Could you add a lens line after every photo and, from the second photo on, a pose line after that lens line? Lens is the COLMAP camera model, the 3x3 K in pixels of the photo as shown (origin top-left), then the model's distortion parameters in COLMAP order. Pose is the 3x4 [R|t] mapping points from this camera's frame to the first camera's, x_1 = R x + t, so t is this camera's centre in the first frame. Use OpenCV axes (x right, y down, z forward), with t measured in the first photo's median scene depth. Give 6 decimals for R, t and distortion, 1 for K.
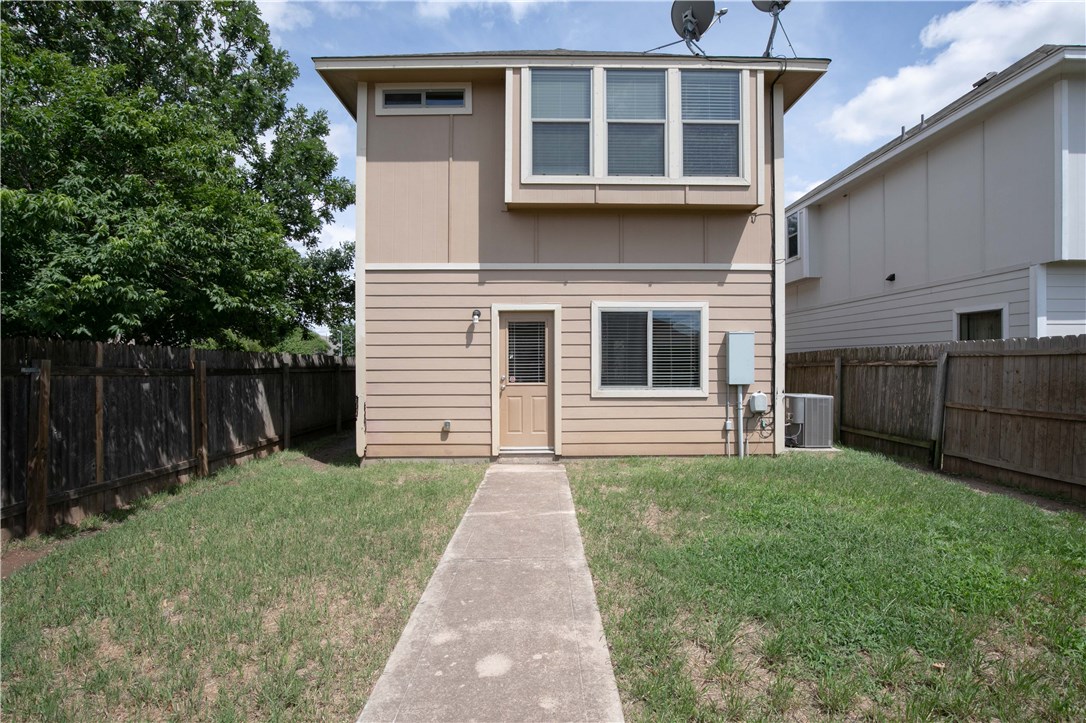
lens RADIAL K [[491.3, 0, 539.6], [0, 491.3, 360.3], [0, 0, 1]] dist [-0.027416, 0.000372]
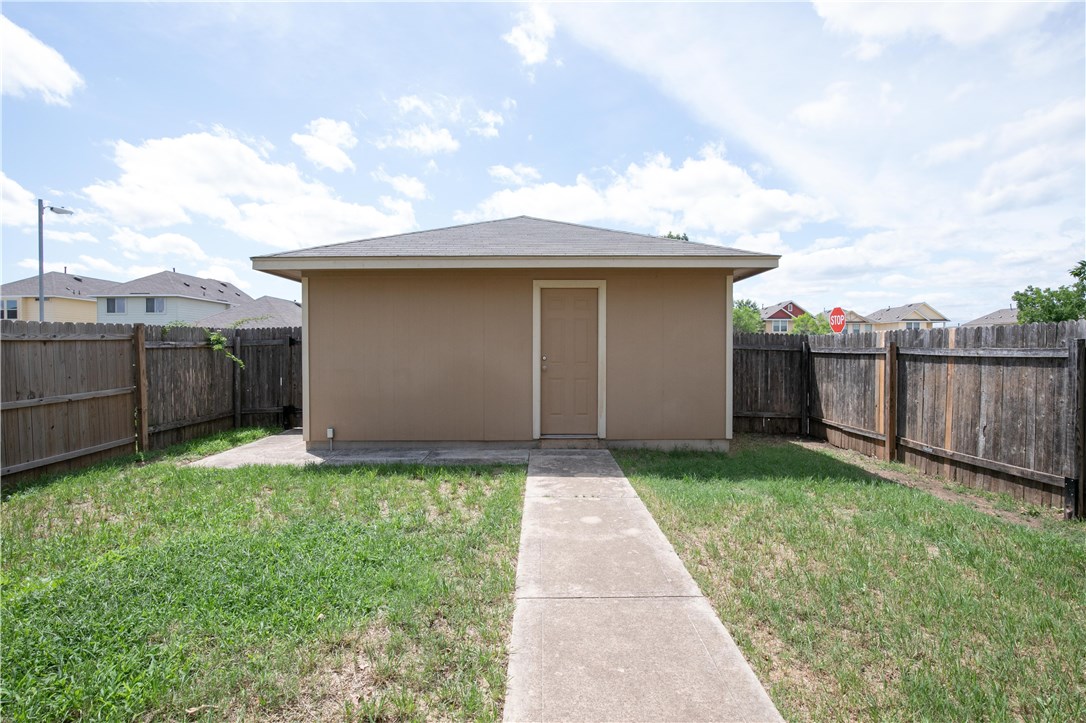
lens RADIAL K [[491.3, 0, 539.6], [0, 491.3, 360.3], [0, 0, 1]] dist [-0.027416, 0.000372]
pose [[-0.999977, 0.006639, -0.001085, 0.027553], [0.006620, 0.999837, 0.016786, 0.010362], [0.001196, 0.016779, -0.999859, 0.874694]]
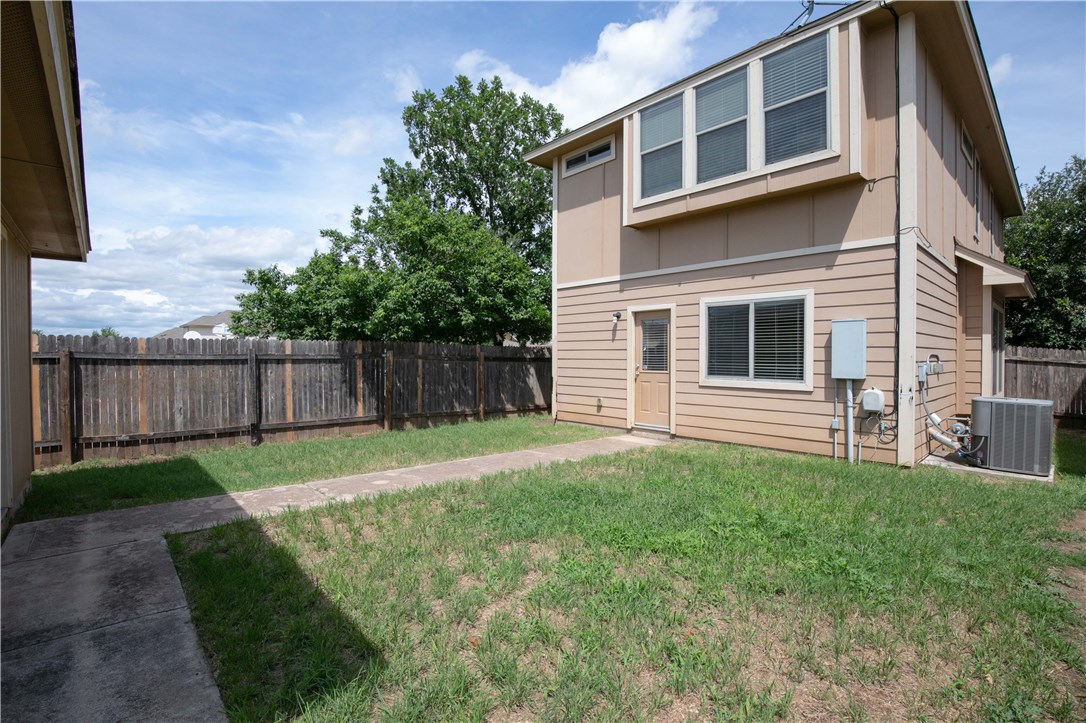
lens RADIAL K [[491.3, 0, 539.6], [0, 491.3, 360.3], [0, 0, 1]] dist [-0.027416, 0.000372]
pose [[0.668772, 0.011377, -0.743381, 0.684545], [-0.004239, 0.999925, 0.011489, 0.007933], [0.743456, -0.004532, 0.668770, -0.001499]]
